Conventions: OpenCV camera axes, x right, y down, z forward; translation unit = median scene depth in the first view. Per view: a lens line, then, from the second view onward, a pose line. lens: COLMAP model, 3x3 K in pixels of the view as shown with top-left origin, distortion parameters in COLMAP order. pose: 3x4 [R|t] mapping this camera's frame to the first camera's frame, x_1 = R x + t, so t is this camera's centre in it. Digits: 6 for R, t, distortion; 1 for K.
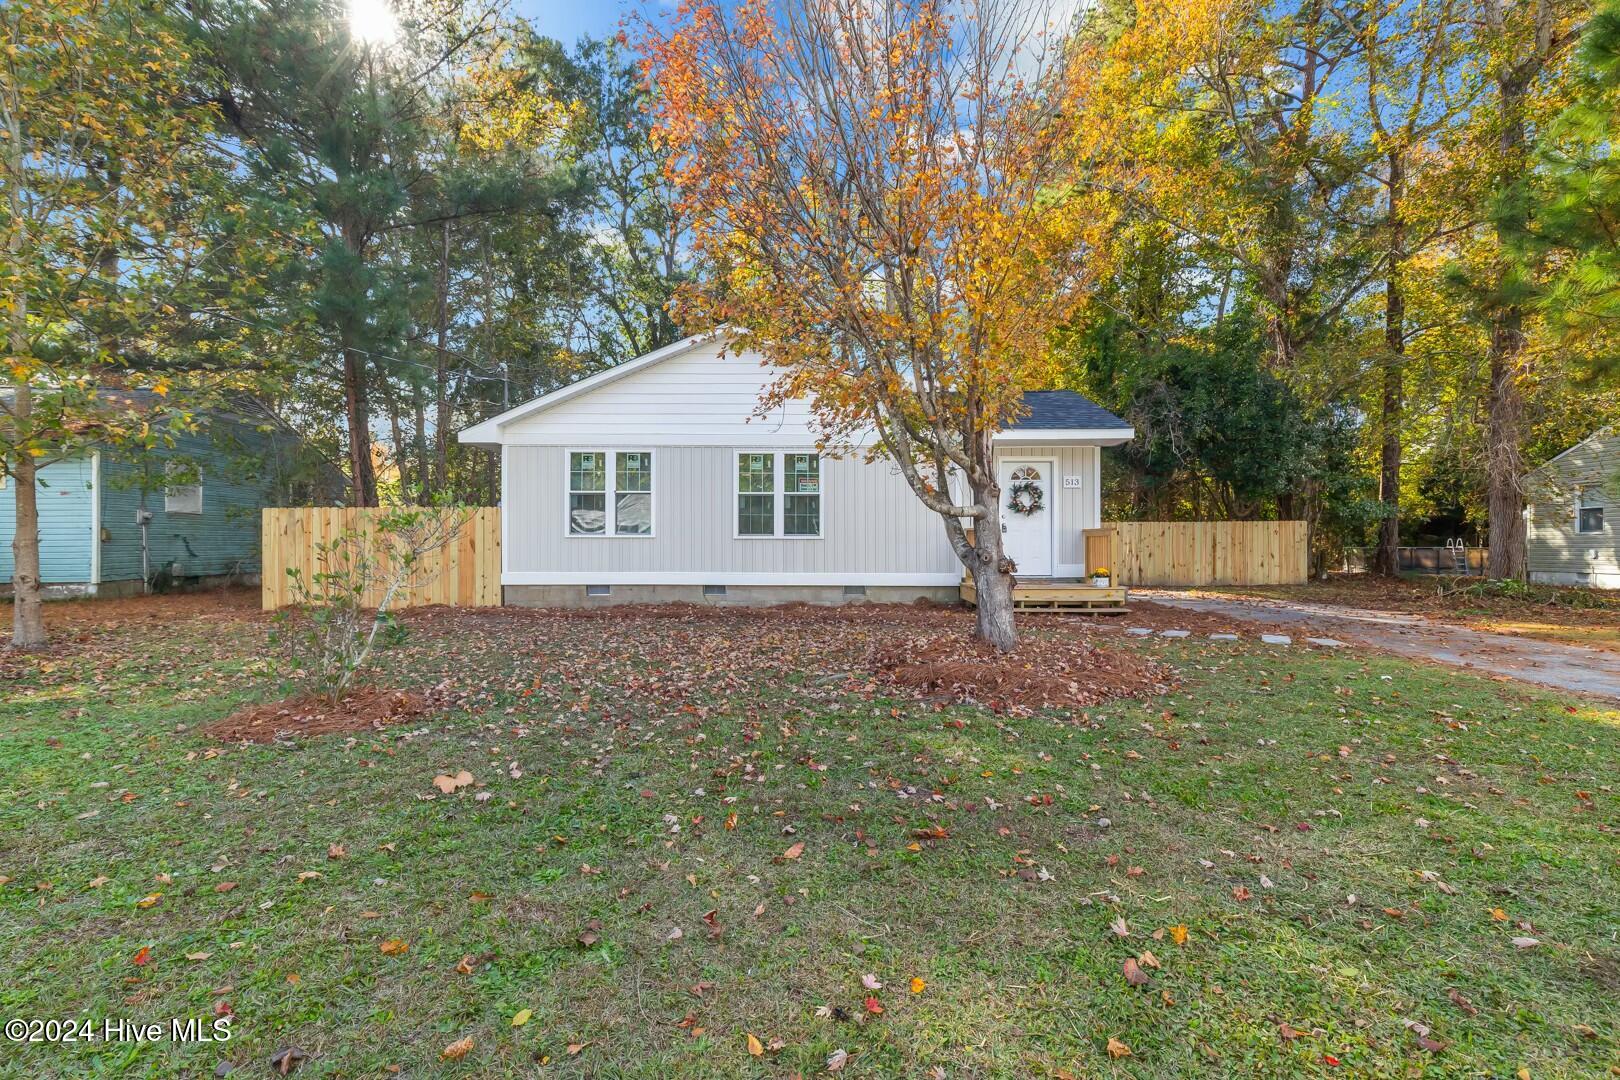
lens RADIAL K [[763.4, 0, 809.3], [0, 763.4, 541.8], [0, 0, 1]] dist [0.000990, 0.000081]
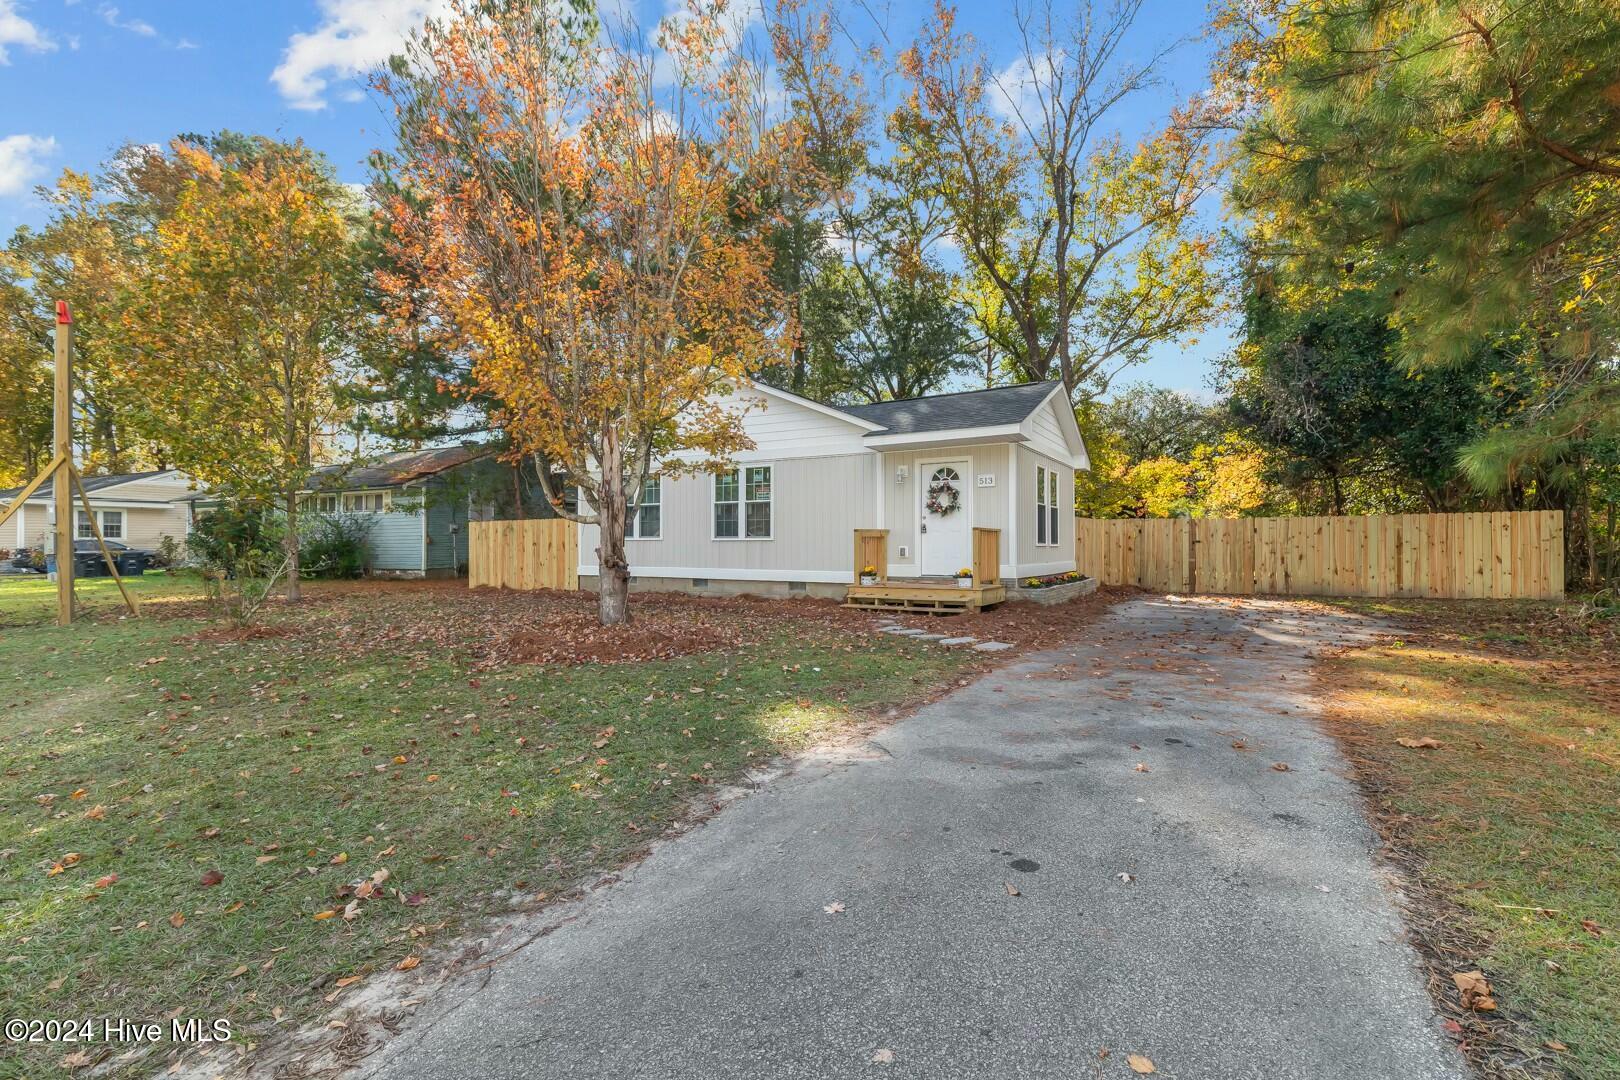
lens RADIAL K [[763.4, 0, 804.9], [0, 763.4, 544.0], [0, 0, 1]] dist [0.000990, 0.000081]
pose [[0.857743, -0.002628, -0.514071, 0.647987], [0.003604, 0.999993, 0.000901, 0.001003], [0.514066, -0.002626, 0.857747, 0.036802]]
